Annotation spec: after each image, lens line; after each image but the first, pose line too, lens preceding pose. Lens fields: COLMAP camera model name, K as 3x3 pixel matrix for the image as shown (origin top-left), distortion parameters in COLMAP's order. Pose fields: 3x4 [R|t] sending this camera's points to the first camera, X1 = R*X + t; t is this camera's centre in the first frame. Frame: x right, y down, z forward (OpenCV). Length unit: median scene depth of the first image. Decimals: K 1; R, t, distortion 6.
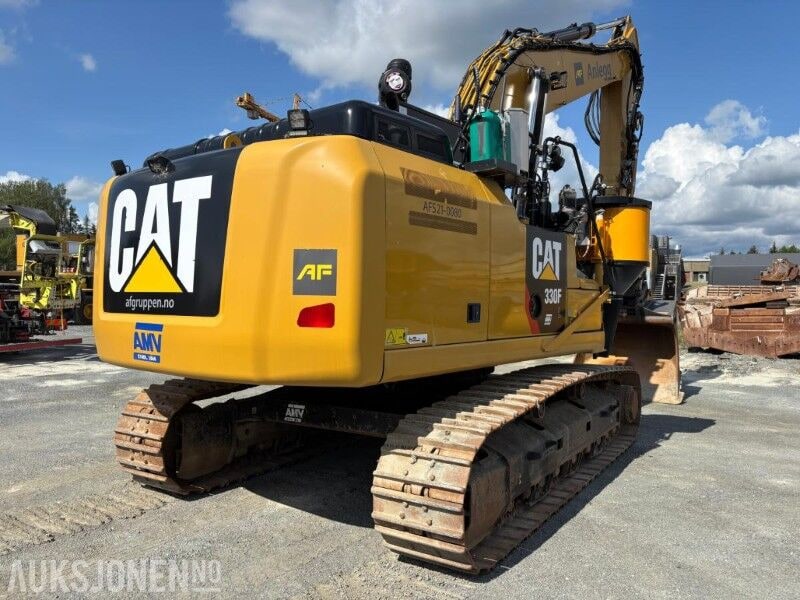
lens RADIAL K [[606.4, 0, 402.9], [0, 606.4, 298.6], [0, 0, 1]] dist [0.056444, -0.061568]
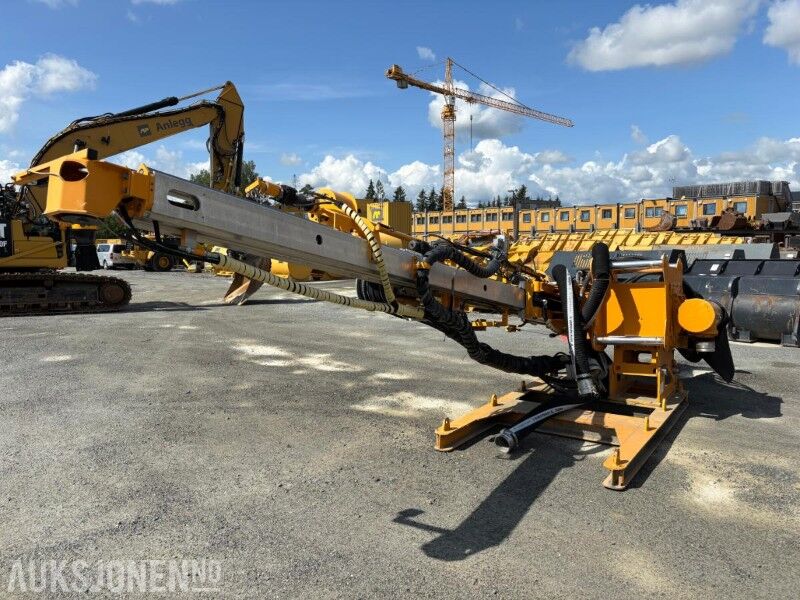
lens RADIAL K [[606.4, 0, 402.9], [0, 606.4, 298.6], [0, 0, 1]] dist [0.056444, -0.061568]
pose [[0.941764, 0.016139, -0.335886, 2.897223], [0.007834, 0.997524, 0.069895, 0.062298], [0.336183, -0.068456, 0.939306, -0.995382]]
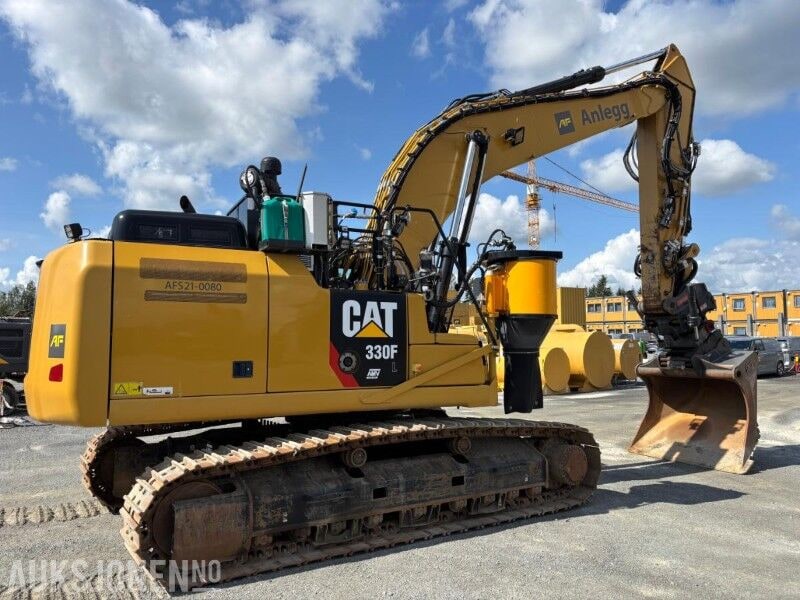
lens RADIAL K [[606.4, 0, 402.9], [0, 606.4, 298.6], [0, 0, 1]] dist [0.056444, -0.061568]
pose [[0.913714, -0.045759, -0.403773, 0.726484], [0.012595, 0.996351, -0.084414, -0.007738], [0.406163, 0.072045, 0.910956, 0.028663]]
